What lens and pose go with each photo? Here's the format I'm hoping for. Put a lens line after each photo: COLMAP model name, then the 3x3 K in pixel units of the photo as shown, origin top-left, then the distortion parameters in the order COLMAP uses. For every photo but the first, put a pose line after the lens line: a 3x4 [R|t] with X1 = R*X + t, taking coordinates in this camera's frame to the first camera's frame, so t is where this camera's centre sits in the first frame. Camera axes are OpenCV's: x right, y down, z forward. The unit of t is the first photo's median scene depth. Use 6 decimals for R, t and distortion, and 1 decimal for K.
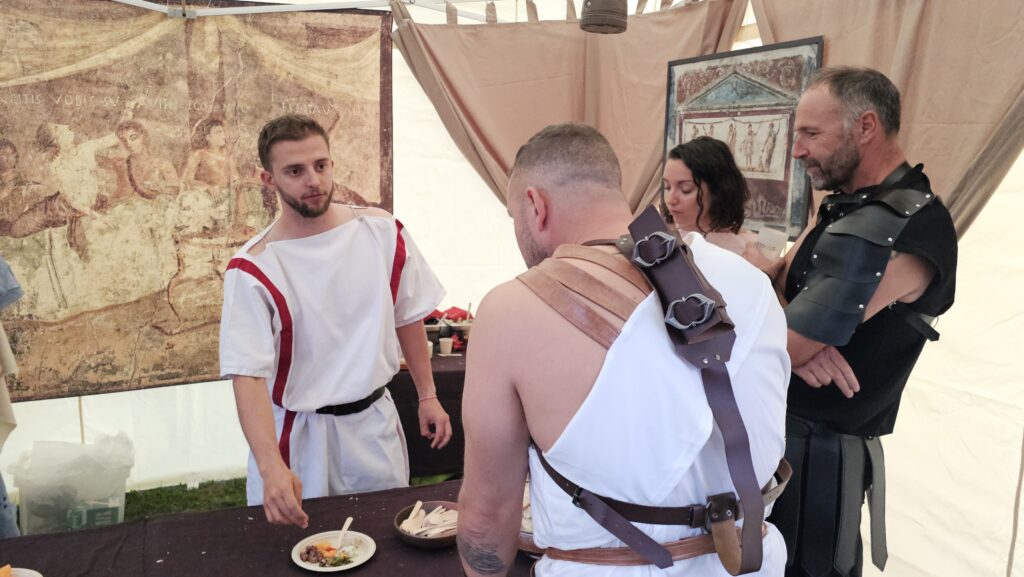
lens RADIAL K [[799.2, 0, 510.8], [0, 799.2, 282.2], [0, 0, 1]] dist [0.014721, -0.006057]
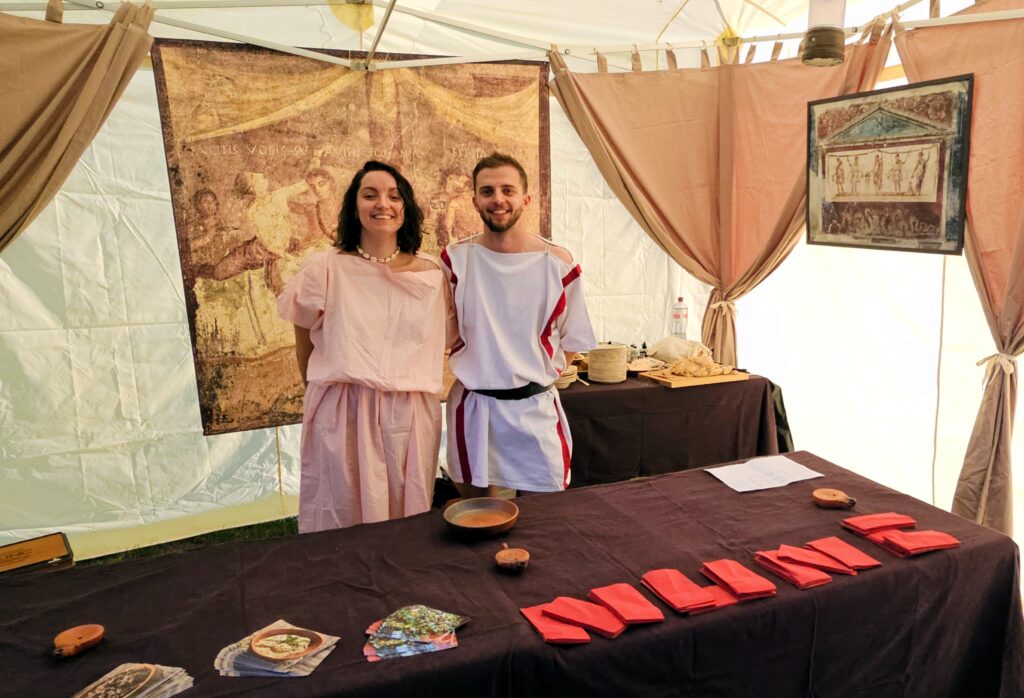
lens RADIAL K [[743.3, 0, 572.1], [0, 743.3, 347.3], [0, 0, 1]] dist [0.005258, -0.010509]
pose [[0.997143, -0.041151, 0.063344, -0.208923], [0.039419, 0.998820, 0.028354, 0.024190], [-0.064436, -0.025776, 0.997589, -0.023786]]
